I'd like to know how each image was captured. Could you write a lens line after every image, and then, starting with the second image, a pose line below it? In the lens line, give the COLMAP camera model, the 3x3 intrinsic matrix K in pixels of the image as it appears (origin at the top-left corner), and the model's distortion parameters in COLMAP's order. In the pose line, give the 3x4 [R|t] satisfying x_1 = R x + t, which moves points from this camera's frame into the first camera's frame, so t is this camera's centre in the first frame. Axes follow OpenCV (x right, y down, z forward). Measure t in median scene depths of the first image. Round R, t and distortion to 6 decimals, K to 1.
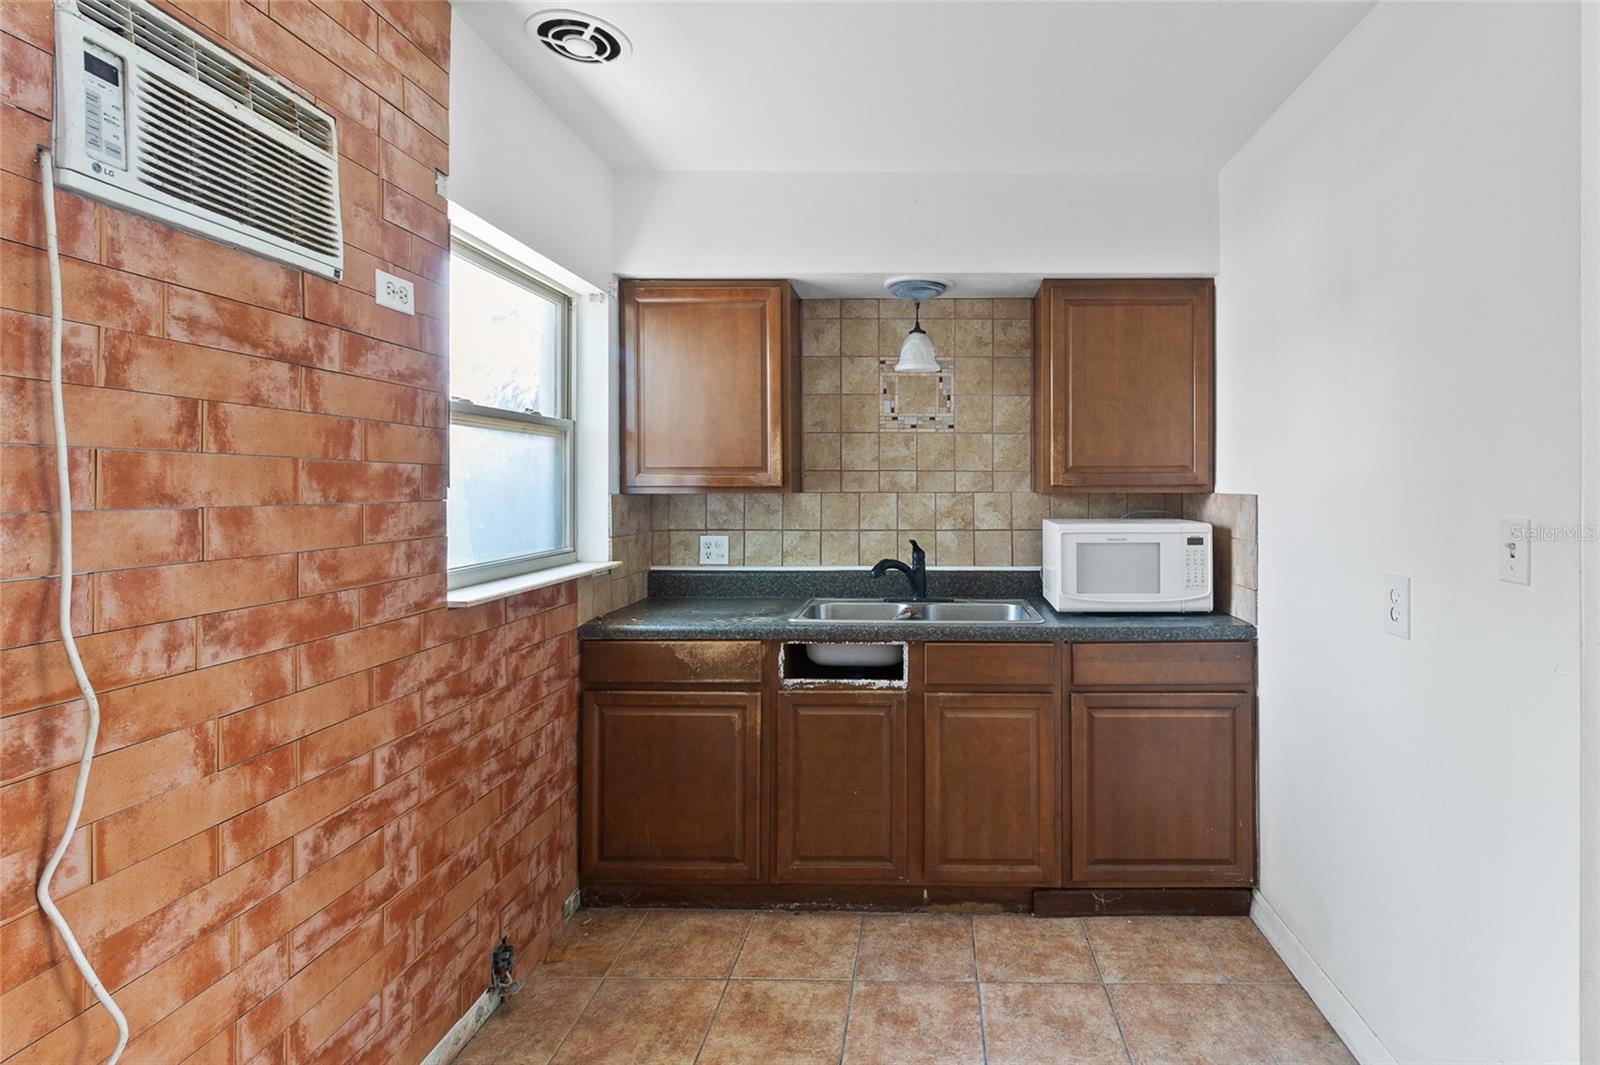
lens RADIAL K [[788.4, 0, 915.8], [0, 788.4, 483.2], [0, 0, 1]] dist [0.002785, -0.001487]
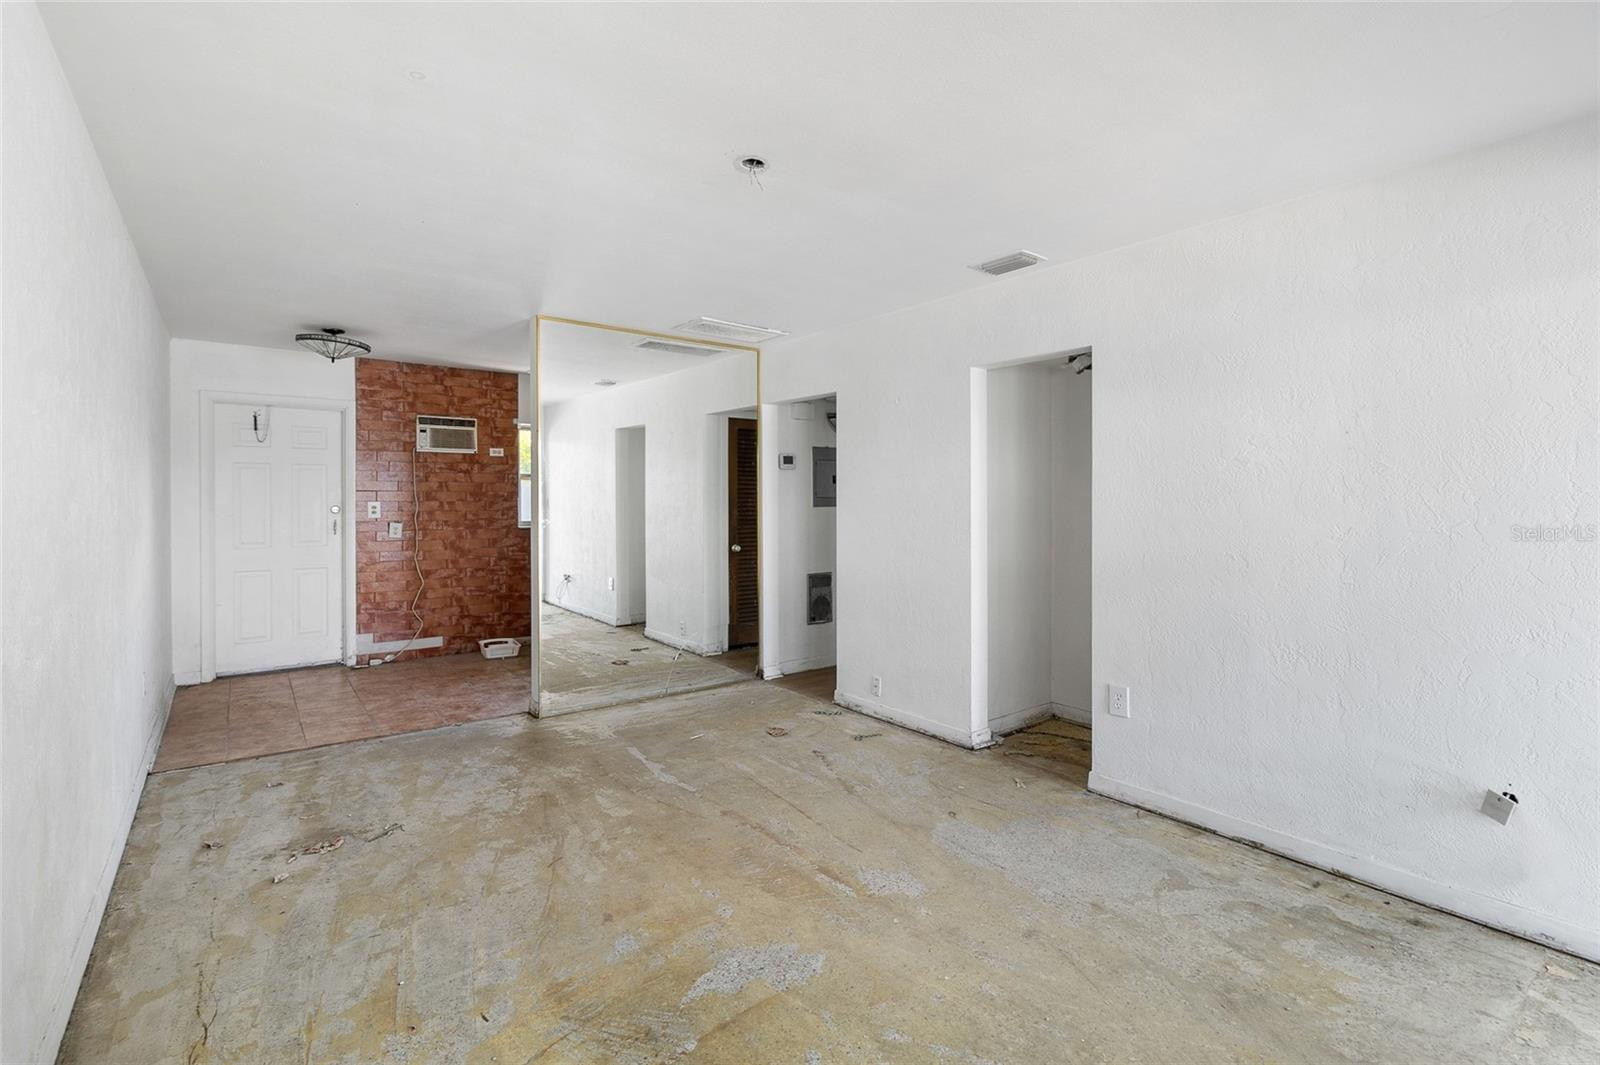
lens RADIAL K [[741.0, 0, 813.4], [0, 741.0, 506.1], [0, 0, 1]] dist [-0.001097, -0.000311]
pose [[0.619771, 0.010017, -0.784719, 2.428142], [0.002243, 0.999892, 0.014535, -0.002498], [0.784779, -0.010768, 0.619682, -0.097390]]
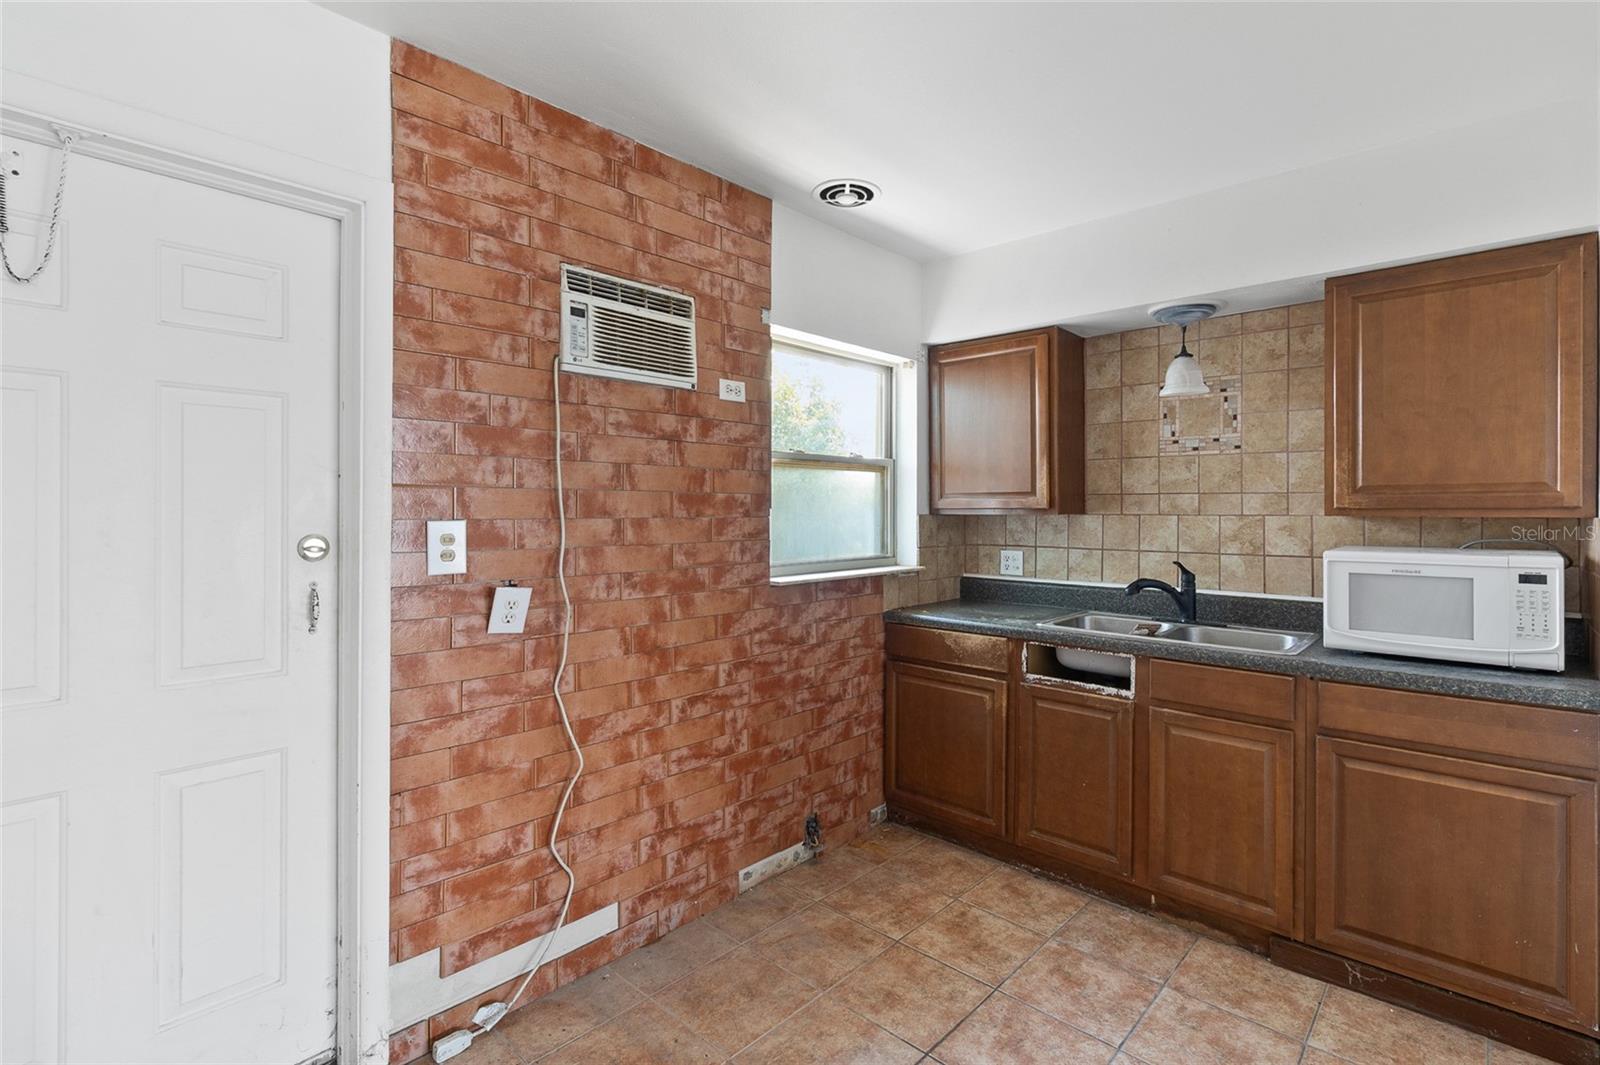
lens RADIAL K [[741.0, 0, 807.4], [0, 741.0, 508.6], [0, 0, 1]] dist [-0.001097, -0.000311]
pose [[0.742673, 0.001412, -0.669653, 0.340182], [0.000752, 0.999995, 0.002942, 0.000984], [0.669654, -0.002688, 0.742668, -0.033275]]
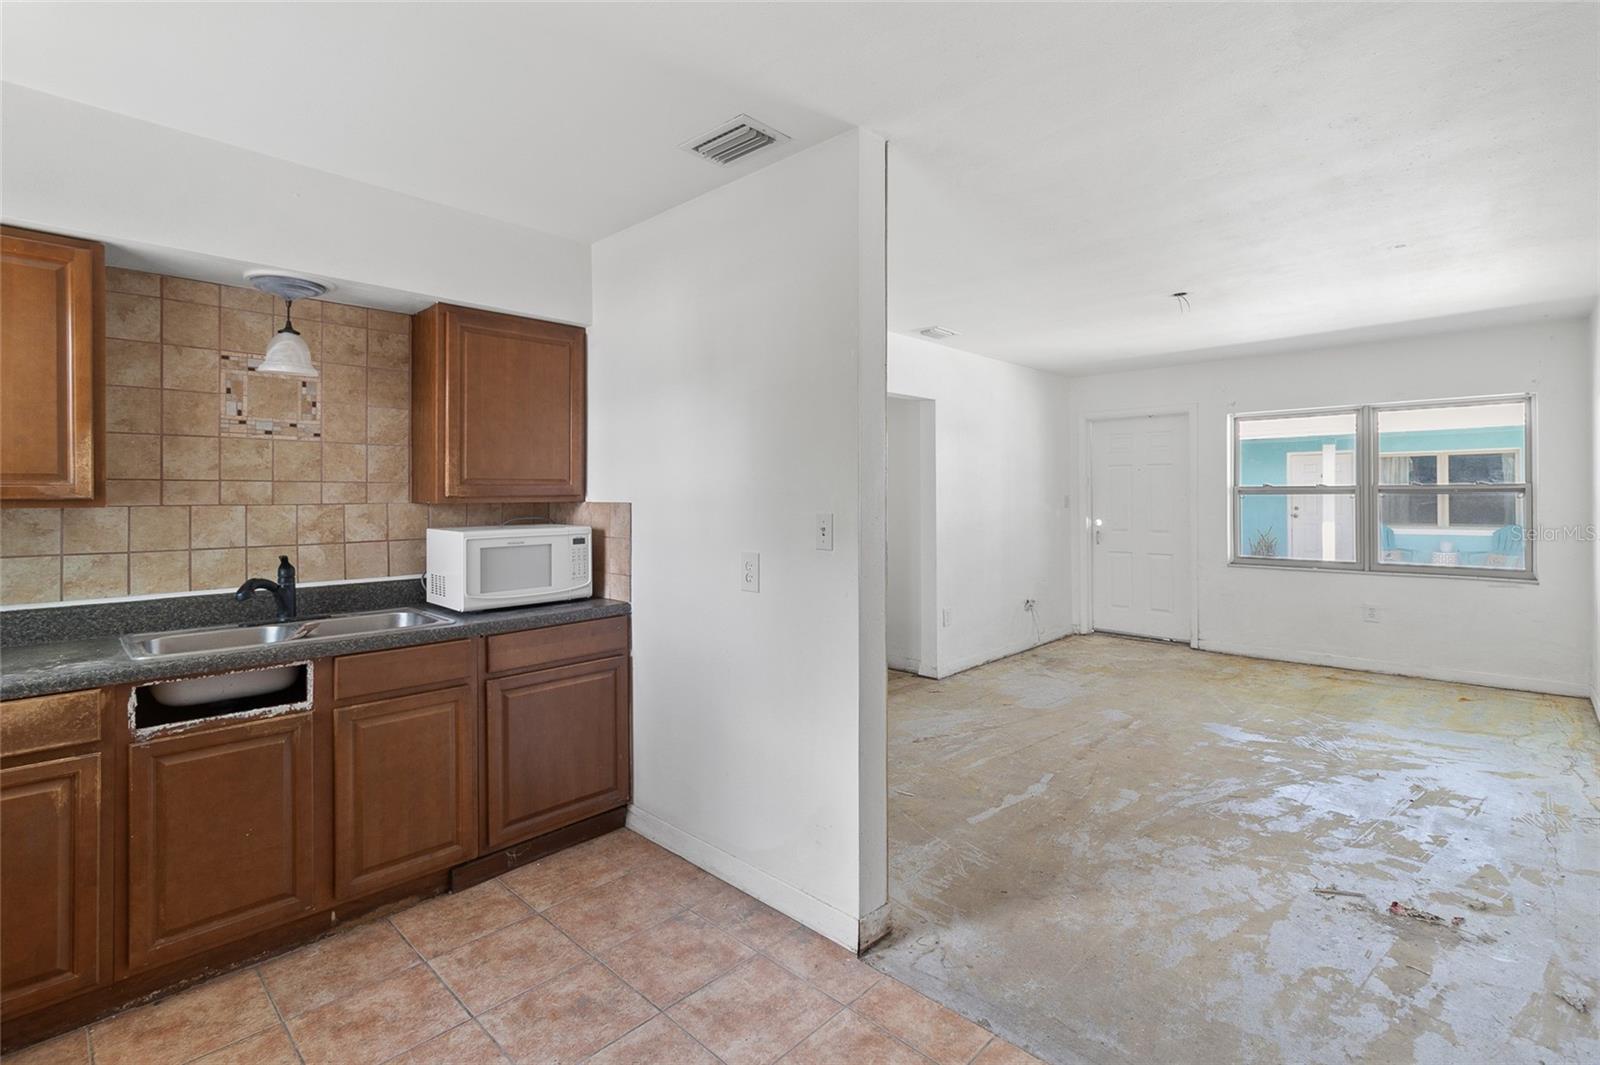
lens RADIAL K [[741.0, 0, 820.7], [0, 741.0, 491.4], [0, 0, 1]] dist [-0.001097, -0.000311]
pose [[0.675055, 0.001248, 0.737767, -0.266538], [0.001405, 0.999995, -0.002977, 0.000010], [-0.737766, 0.003046, 0.675049, -0.064971]]
